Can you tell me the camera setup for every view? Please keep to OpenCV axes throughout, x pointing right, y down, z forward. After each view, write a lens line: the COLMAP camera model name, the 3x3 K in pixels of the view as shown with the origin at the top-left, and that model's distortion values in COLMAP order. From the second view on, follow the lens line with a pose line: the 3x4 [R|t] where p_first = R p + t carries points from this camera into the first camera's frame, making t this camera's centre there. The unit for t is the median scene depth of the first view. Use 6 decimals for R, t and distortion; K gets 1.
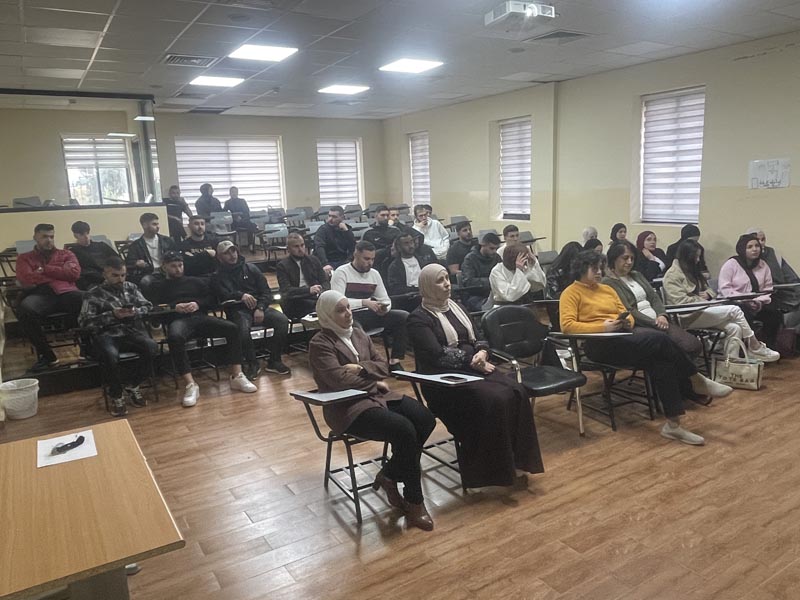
lens RADIAL K [[597.1, 0, 406.0], [0, 597.1, 302.7], [0, 0, 1]] dist [0.040710, -0.081364]
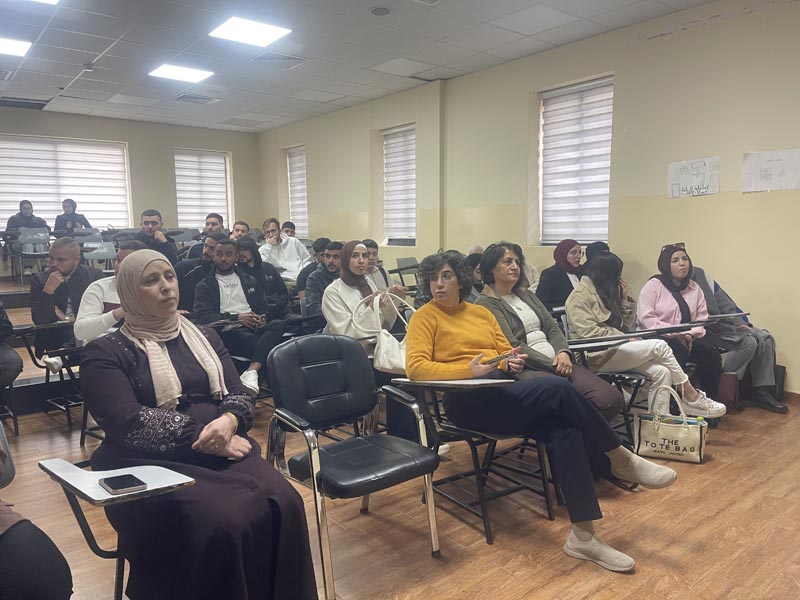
lens RADIAL K [[593.6, 0, 392.7], [0, 593.6, 303.0], [0, 0, 1]] dist [0.076169, -0.093707]
pose [[0.993495, 0.011582, 0.113283, 0.151736], [-0.002923, 0.997080, -0.076306, 0.016192], [-0.113836, 0.075479, 0.990628, 0.334717]]
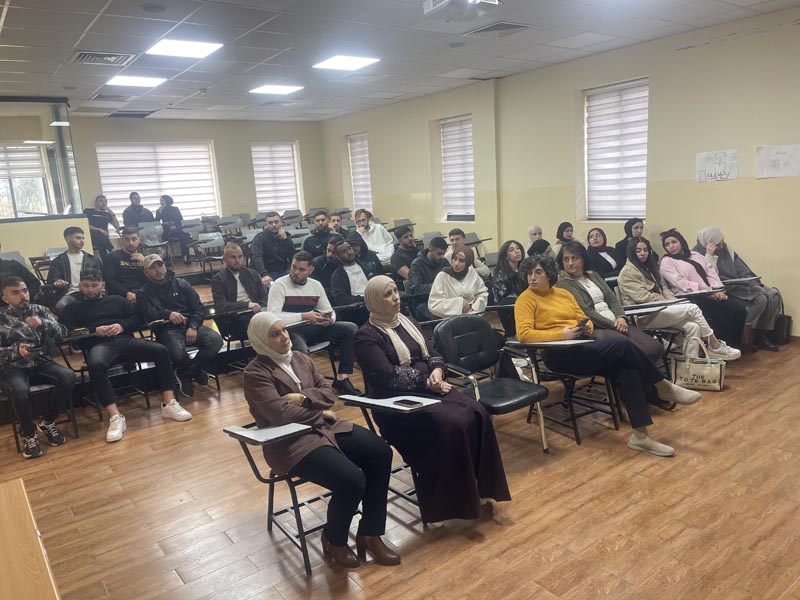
lens RADIAL K [[592.5, 0, 394.4], [0, 592.5, 303.1], [0, 0, 1]] dist [0.079416, -0.099322]
pose [[0.996560, -0.041469, 0.071754, 0.000826], [0.041596, 0.999134, -0.000279, -0.016106], [-0.071680, 0.003262, 0.997422, 0.071753]]
